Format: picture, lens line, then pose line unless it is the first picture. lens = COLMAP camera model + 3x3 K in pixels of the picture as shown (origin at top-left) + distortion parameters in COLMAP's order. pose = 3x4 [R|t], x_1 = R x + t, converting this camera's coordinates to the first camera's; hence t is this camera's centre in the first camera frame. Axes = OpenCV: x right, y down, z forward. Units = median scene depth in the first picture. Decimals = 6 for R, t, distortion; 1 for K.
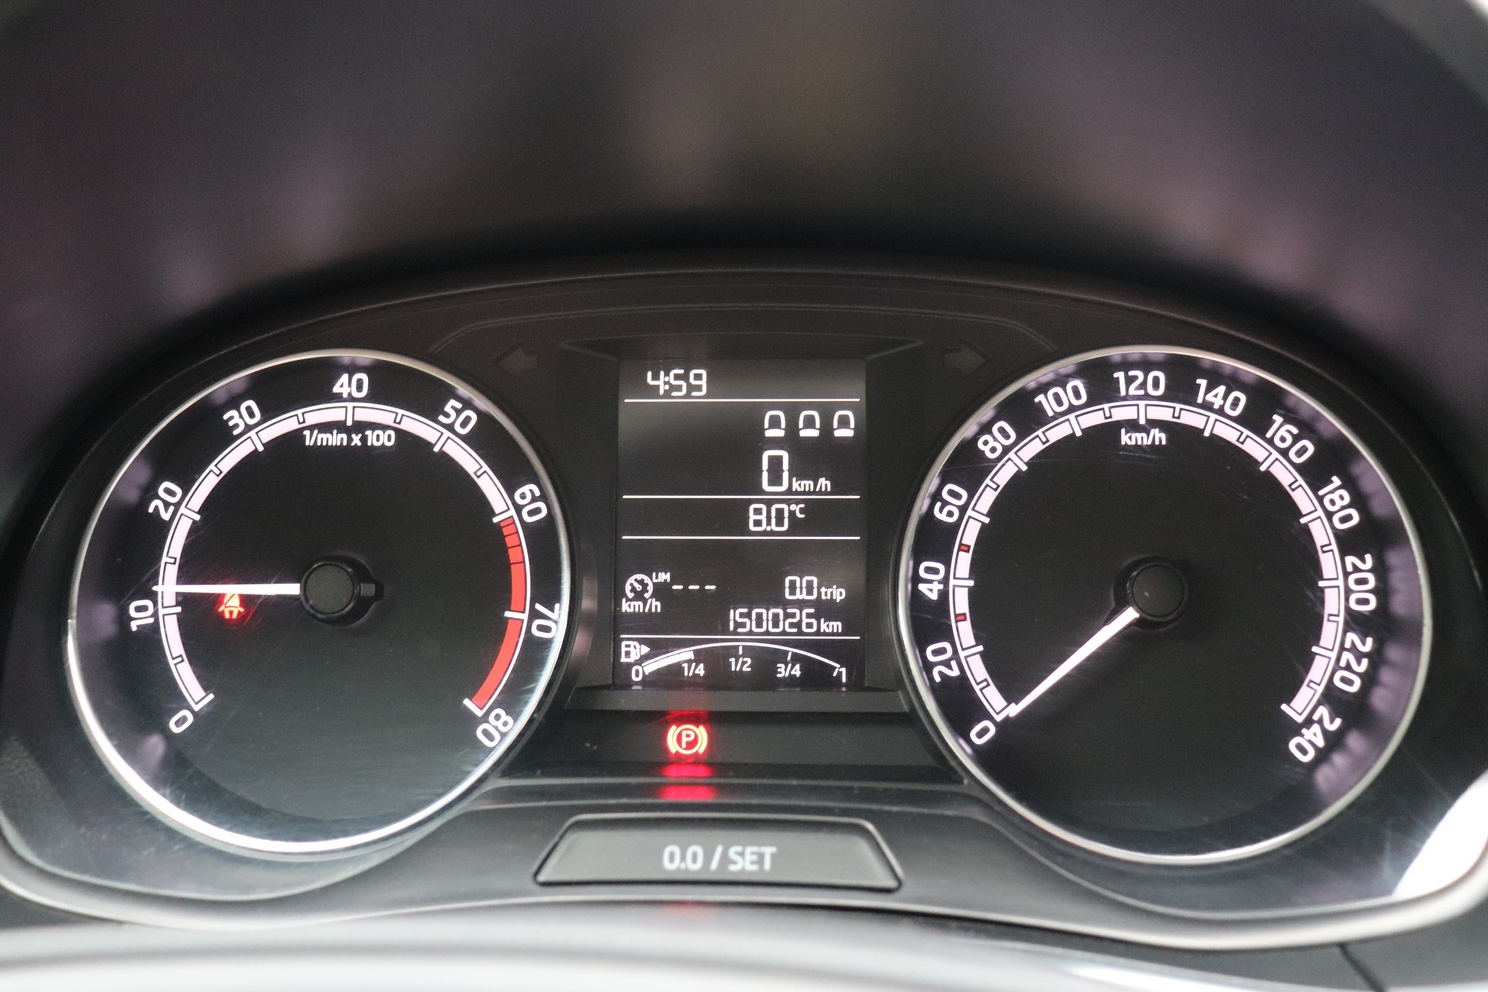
lens RADIAL K [[1588.8, 0, 738.1], [0, 1588.8, 492.6], [0, 0, 1]] dist [-0.097464, 0.000000]
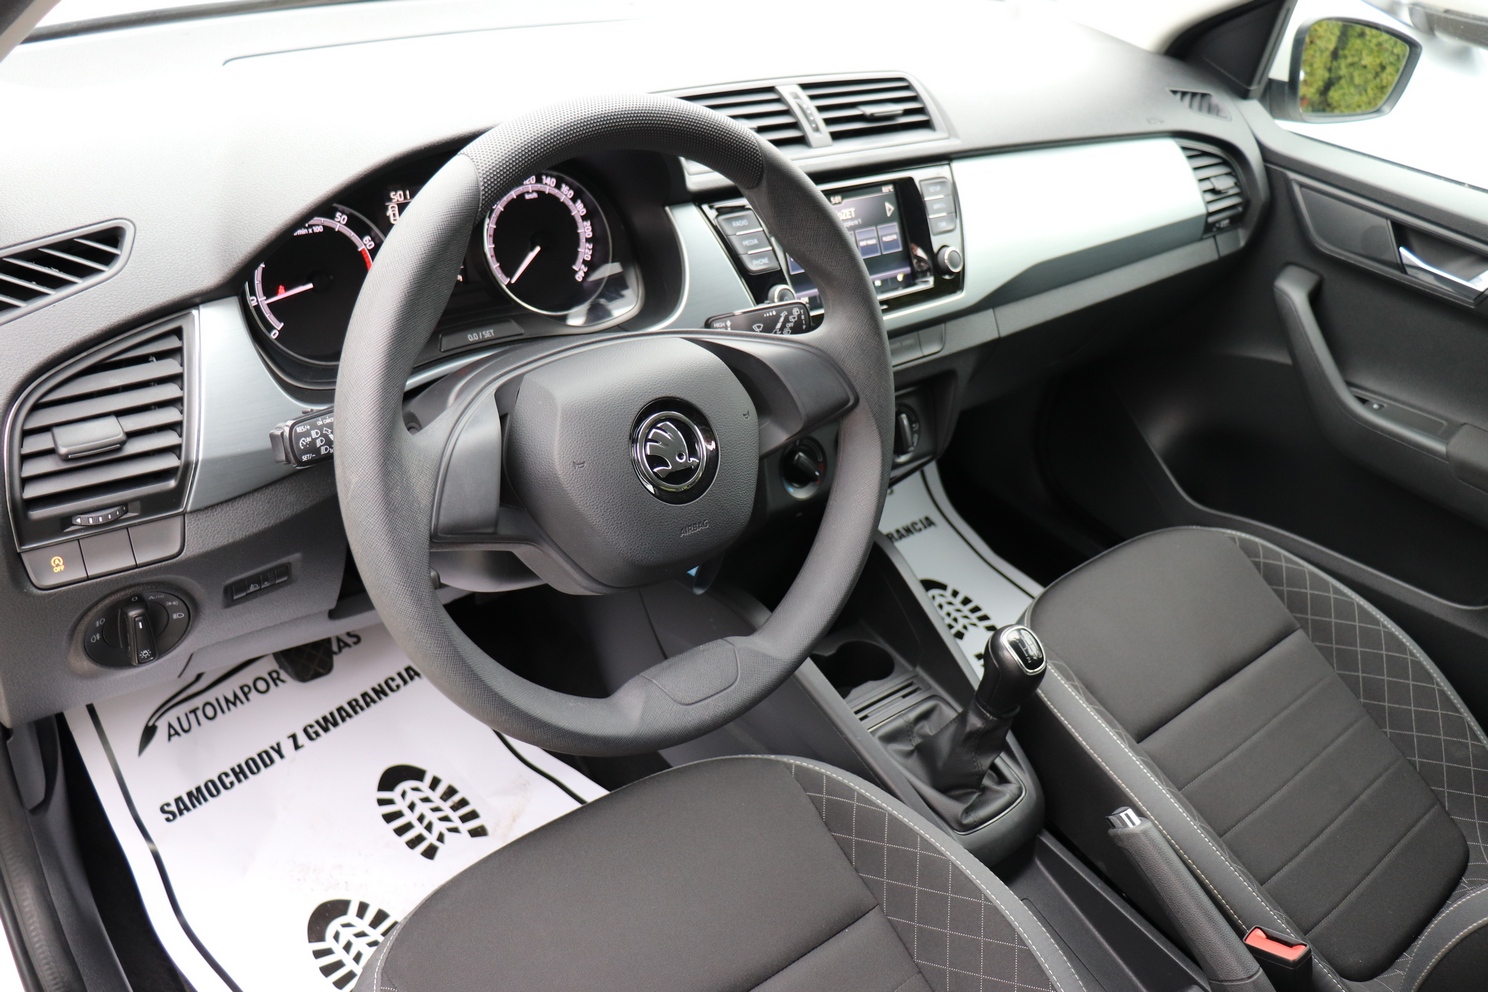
lens RADIAL K [[1237.1, 0, 718.5], [0, 1237.1, 491.8], [0, 0, 1]] dist [-0.170217, 0.147857]
pose [[0.732860, -0.278758, 0.620654, -1.256259], [0.017529, 0.919650, 0.392349, -0.471236], [-0.680154, -0.276657, 0.678860, -1.240040]]
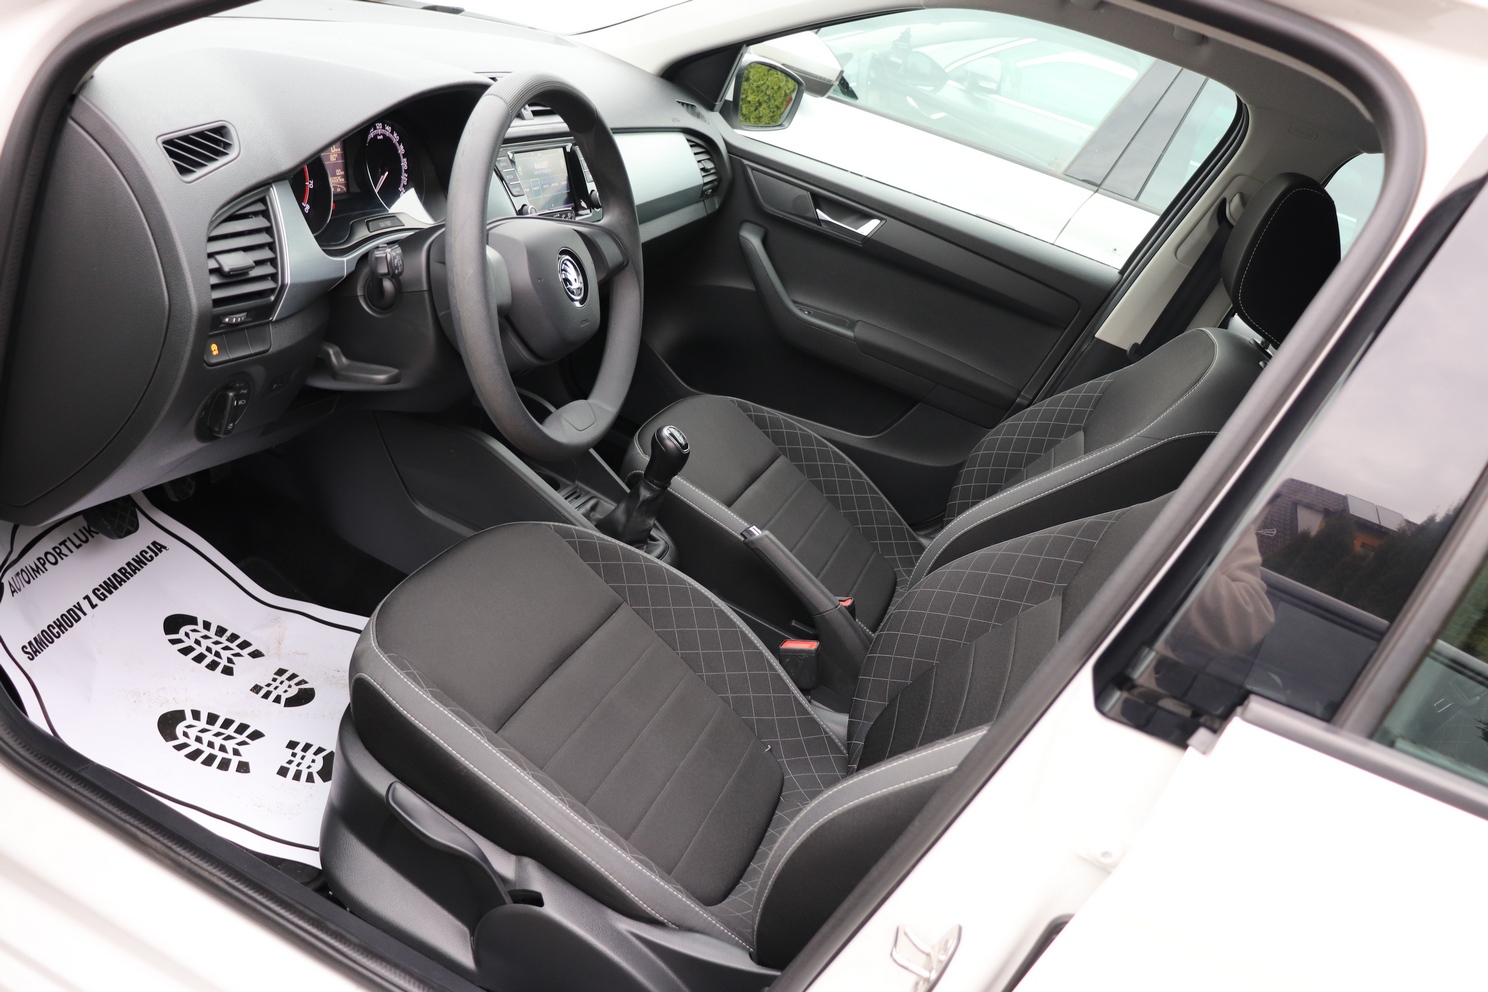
lens RADIAL K [[1237.1, 0, 717.3], [0, 1237.1, 510.9], [0, 0, 1]] dist [-0.170217, 0.147857]
pose [[0.266710, -0.323871, 0.907730, -3.289656], [-0.108300, 0.925810, 0.362143, -0.434383], [-0.957673, -0.194894, 0.211848, -1.059194]]
